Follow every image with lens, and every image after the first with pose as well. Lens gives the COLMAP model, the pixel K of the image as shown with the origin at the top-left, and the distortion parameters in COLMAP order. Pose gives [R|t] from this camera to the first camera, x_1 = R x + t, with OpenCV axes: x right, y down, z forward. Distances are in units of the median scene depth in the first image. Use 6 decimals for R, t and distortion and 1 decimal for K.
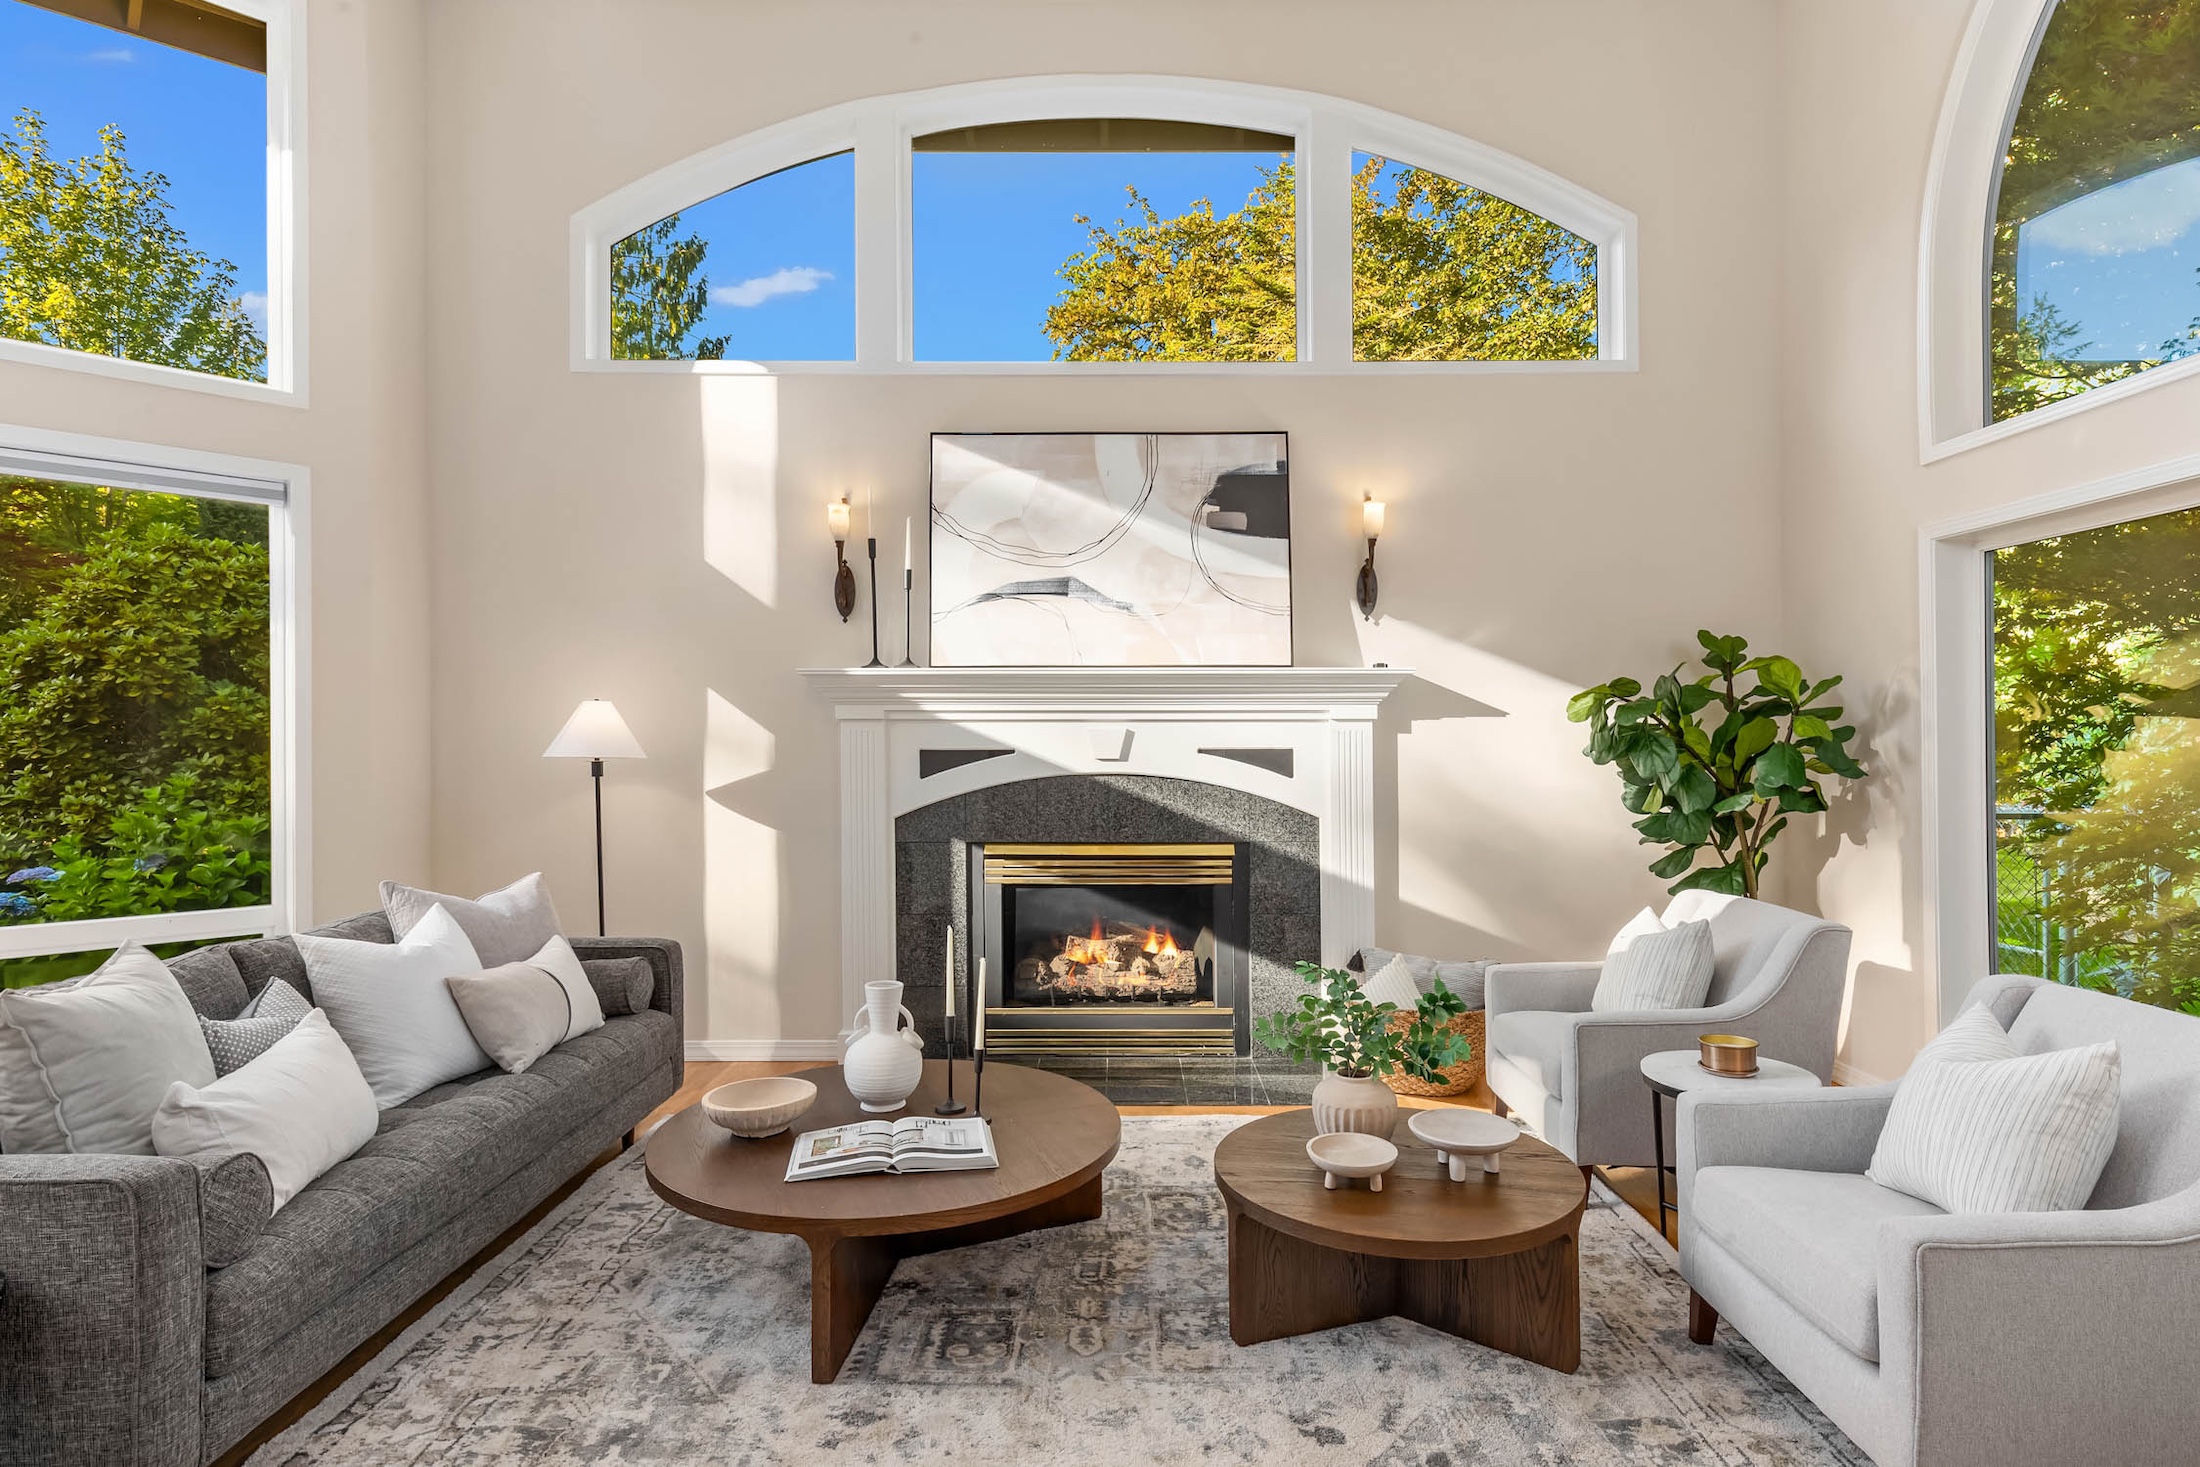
lens RADIAL K [[1293.5, 0, 1126.7], [0, 1293.5, 721.0], [0, 0, 1]] dist [0.008228, 0.001211]
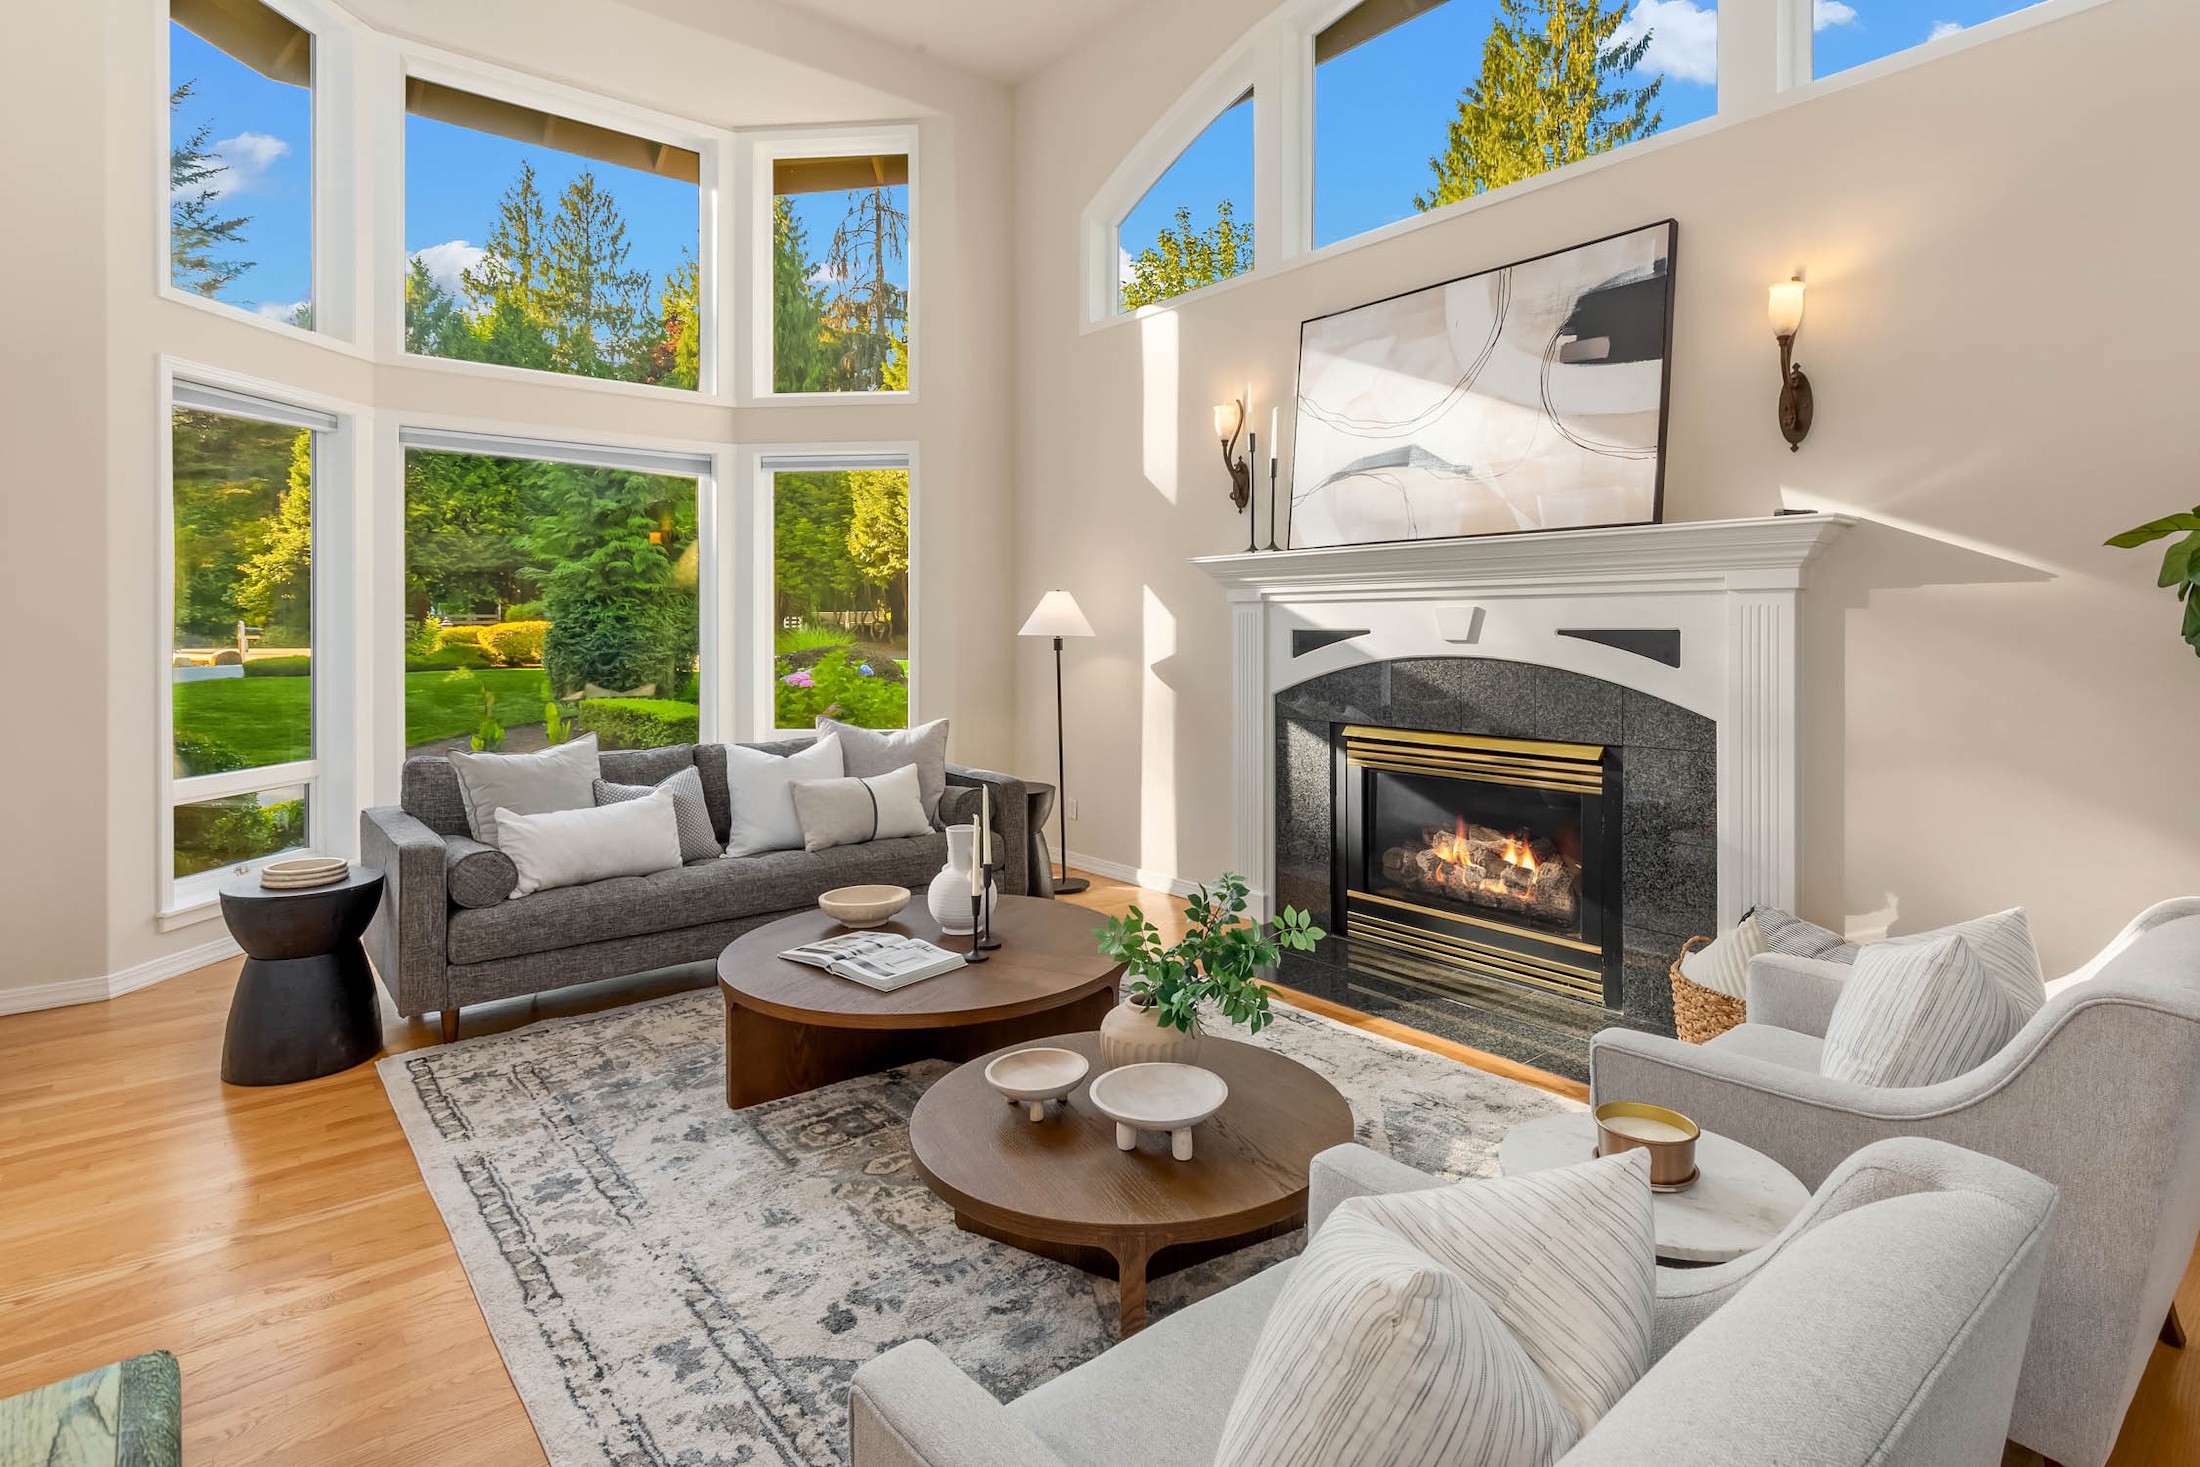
lens RADIAL K [[1111.9, 0, 974.3], [0, 1111.9, 615.2], [0, 0, 1]] dist [0.012084, -0.001802]
pose [[0.589183, -0.008958, -0.807950, 0.419293], [0.013107, 0.999913, -0.001529, 0.008362], [0.807893, -0.009690, 0.589250, 0.272207]]
